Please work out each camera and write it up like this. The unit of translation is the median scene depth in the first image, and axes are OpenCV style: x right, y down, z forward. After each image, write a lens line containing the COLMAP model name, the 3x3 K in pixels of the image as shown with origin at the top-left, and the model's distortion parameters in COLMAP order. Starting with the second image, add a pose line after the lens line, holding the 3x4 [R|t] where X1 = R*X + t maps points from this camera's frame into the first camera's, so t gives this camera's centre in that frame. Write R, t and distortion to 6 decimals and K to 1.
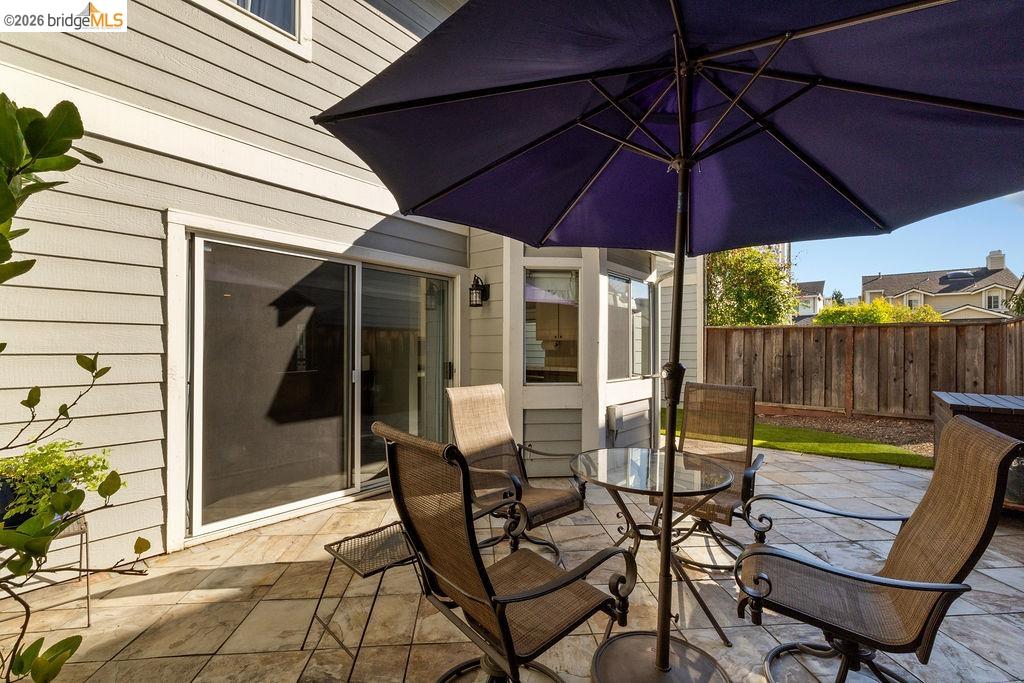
lens RADIAL K [[451.9, 0, 514.5], [0, 451.9, 347.2], [0, 0, 1]] dist [0.003191, 0.000163]
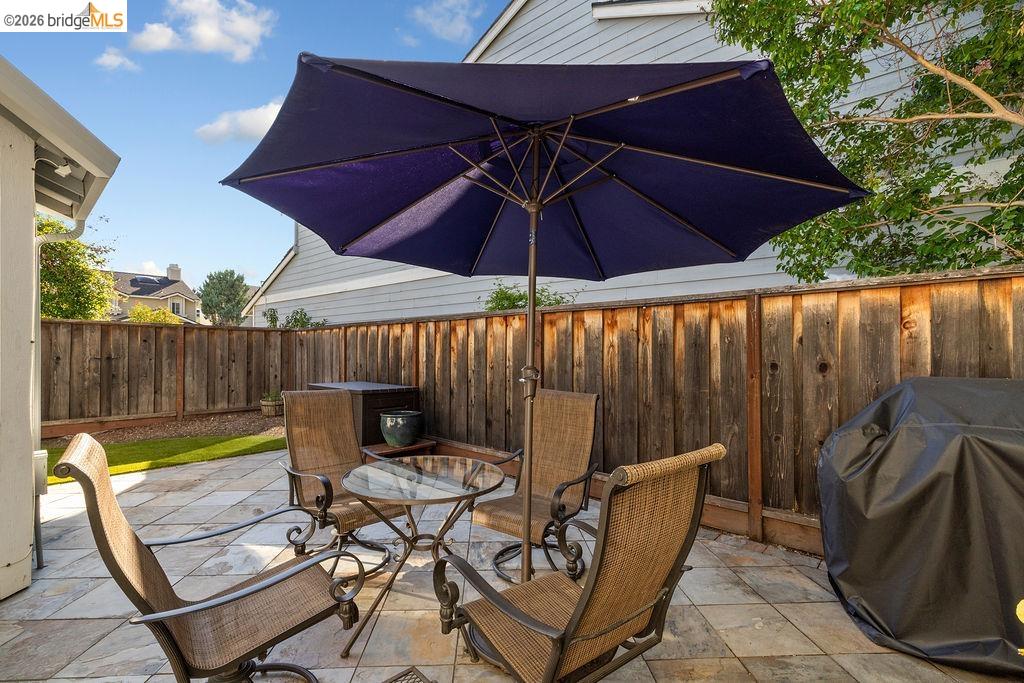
lens RADIAL K [[451.9, 0, 514.1], [0, 451.9, 345.7], [0, 0, 1]] dist [0.003191, 0.000163]
pose [[0.007929, 0.006231, 0.999949, -0.227893], [-0.007116, 0.999956, -0.006175, -0.004076], [-0.999943, -0.007067, 0.007973, 0.264920]]
